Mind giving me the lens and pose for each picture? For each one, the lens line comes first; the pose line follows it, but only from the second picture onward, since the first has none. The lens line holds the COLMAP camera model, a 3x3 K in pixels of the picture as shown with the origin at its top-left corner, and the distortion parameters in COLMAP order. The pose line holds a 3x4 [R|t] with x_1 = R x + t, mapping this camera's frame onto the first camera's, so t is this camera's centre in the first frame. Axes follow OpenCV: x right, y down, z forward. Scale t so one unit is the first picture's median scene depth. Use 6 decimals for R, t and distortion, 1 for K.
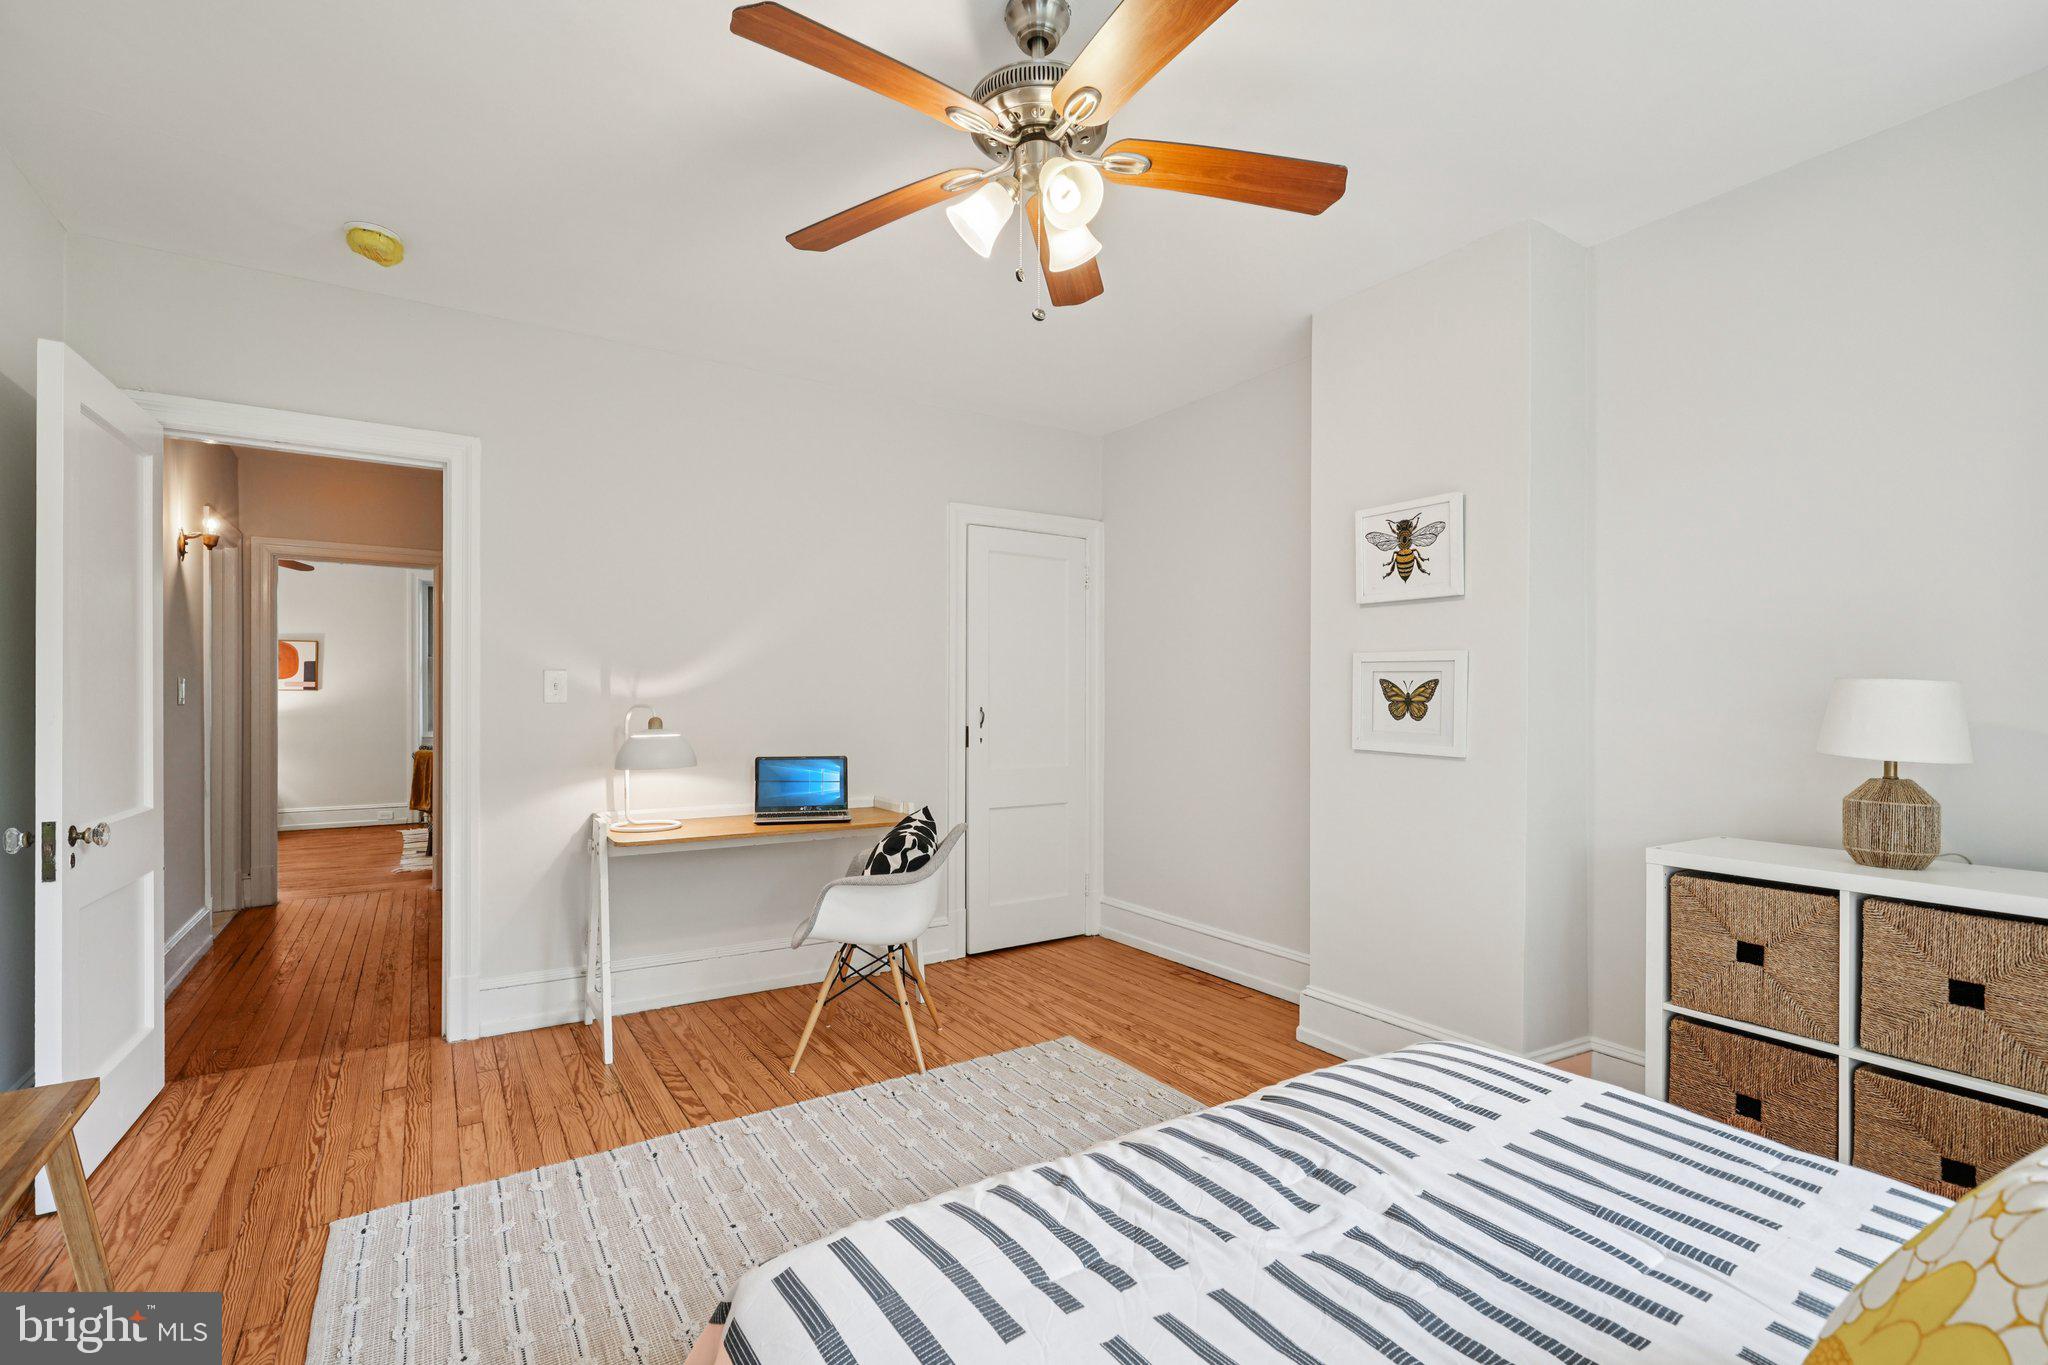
lens RADIAL K [[914.5, 0, 1018.0], [0, 914.5, 694.9], [0, 0, 1]] dist [-0.000859, 0.000354]
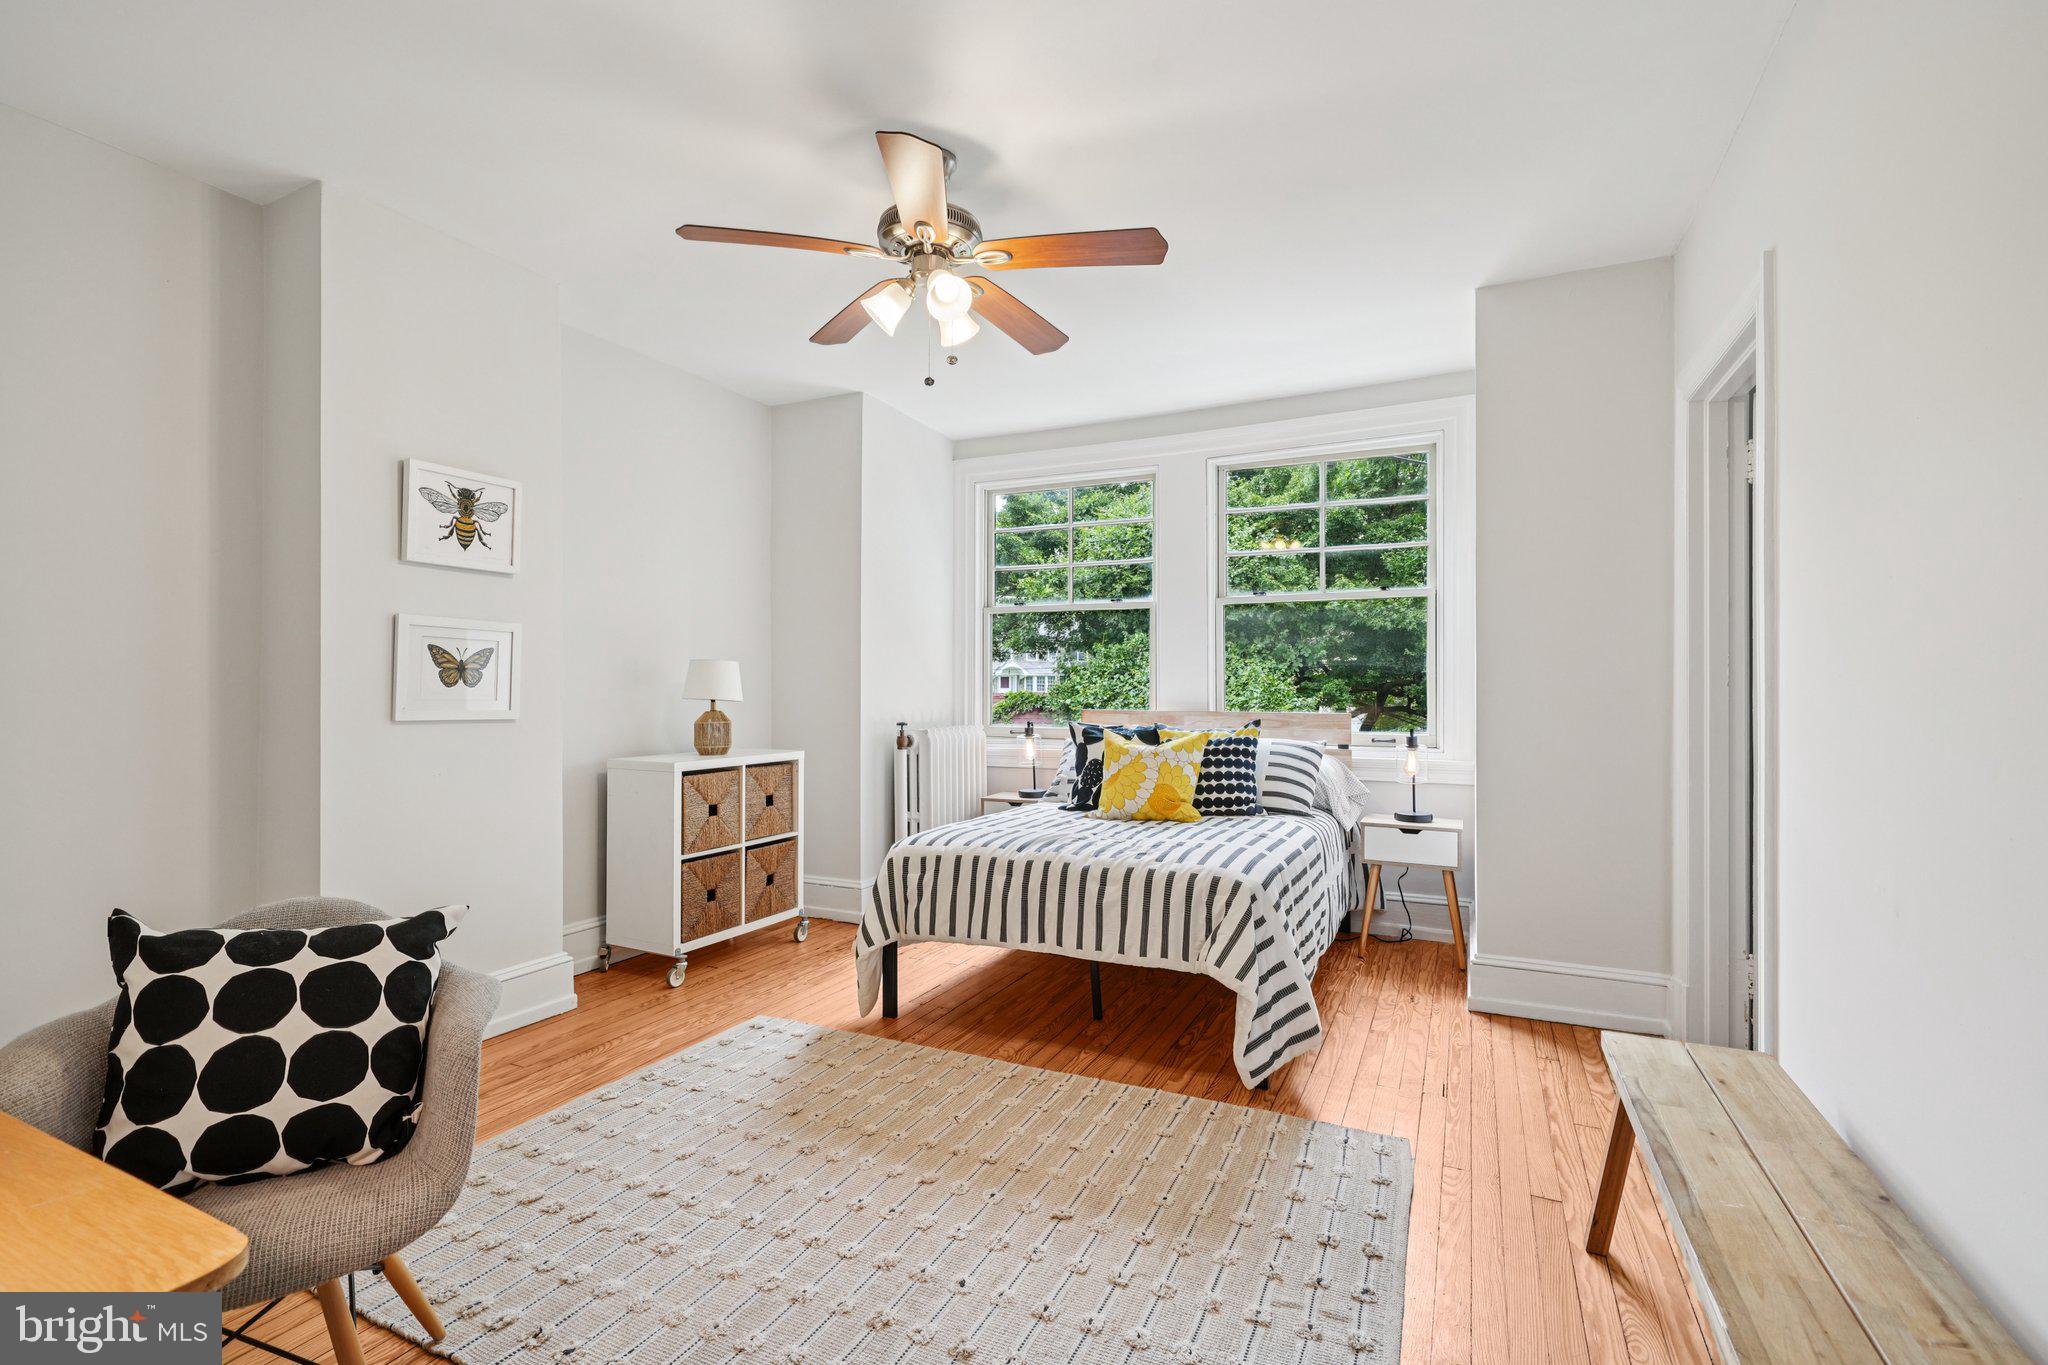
lens RADIAL K [[914.5, 0, 1025.5], [0, 914.5, 683.5], [0, 0, 1]] dist [-0.000859, 0.000354]
pose [[-0.508007, -0.000510, 0.861353, -0.760616], [-0.005578, 0.999981, -0.002697, 0.023084], [-0.861335, -0.006175, -0.508000, 0.979337]]
